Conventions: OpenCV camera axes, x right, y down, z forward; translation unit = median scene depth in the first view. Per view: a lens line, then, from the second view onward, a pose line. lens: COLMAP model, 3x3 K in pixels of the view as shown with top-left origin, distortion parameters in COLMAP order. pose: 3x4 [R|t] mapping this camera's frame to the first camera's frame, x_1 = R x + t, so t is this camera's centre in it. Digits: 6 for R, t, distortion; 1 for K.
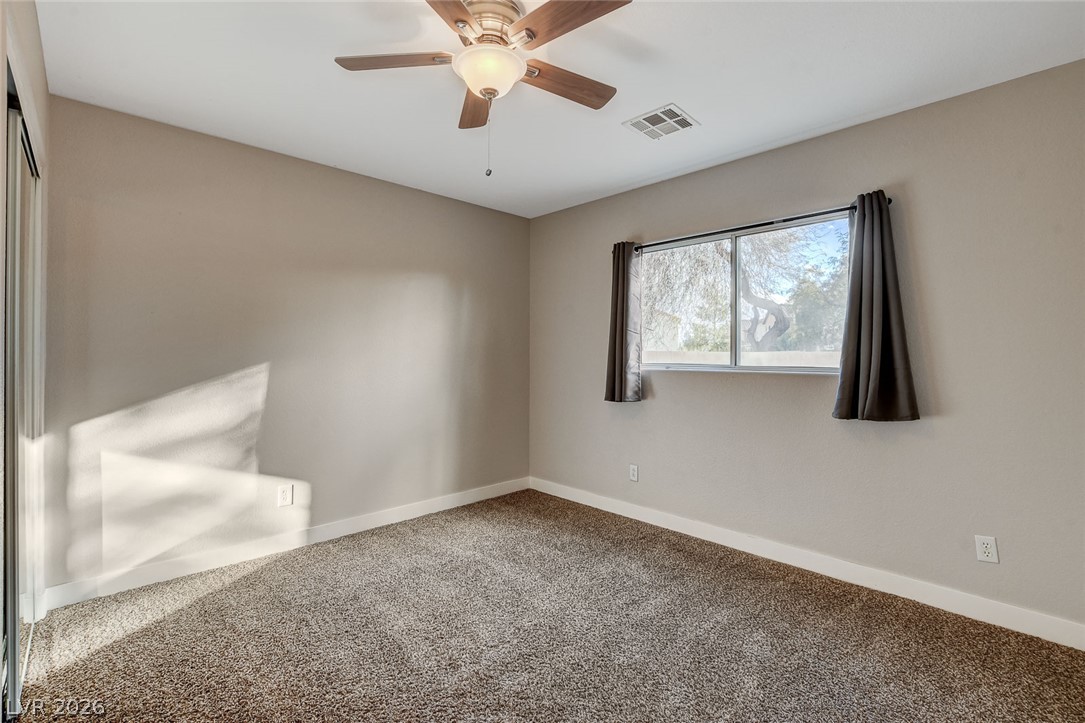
lens RADIAL K [[487.0, 0, 536.5], [0, 487.0, 361.0], [0, 0, 1]] dist [-0.001400, -0.000225]
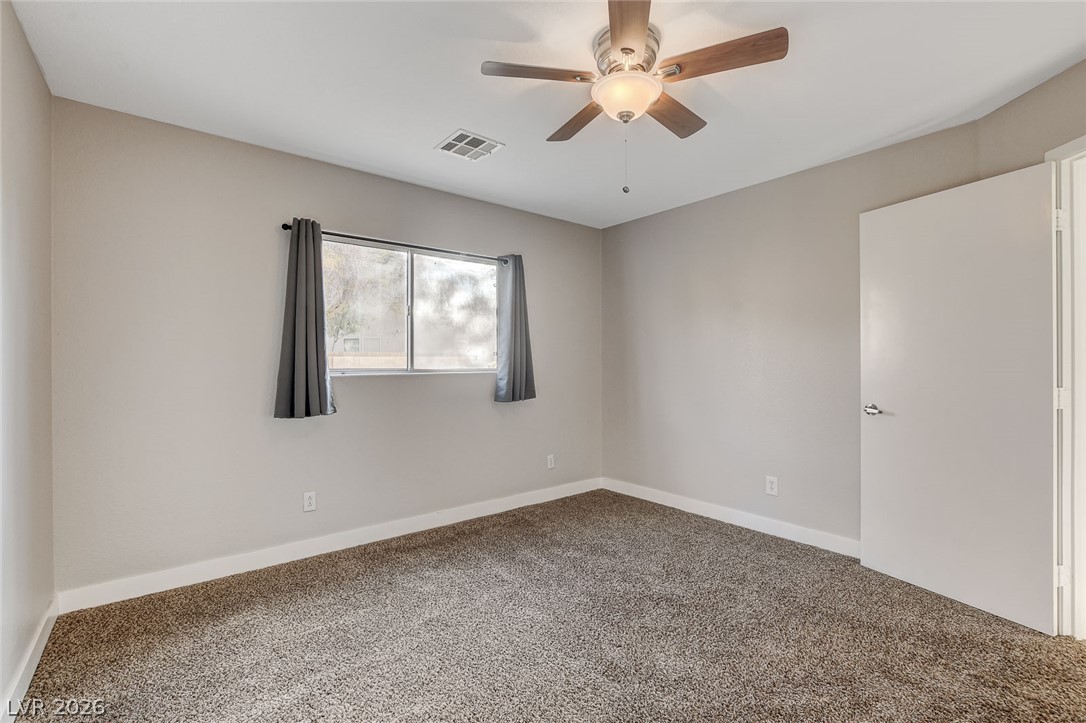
lens RADIAL K [[487.4, 0, 537.0], [0, 487.4, 361.0], [0, 0, 1]] dist [-0.001400, -0.000225]
pose [[0.073528, -0.001741, 0.997292, -0.706736], [0.007705, 0.999970, 0.001177, -0.005626], [-0.997263, 0.007598, 0.073539, 0.663062]]
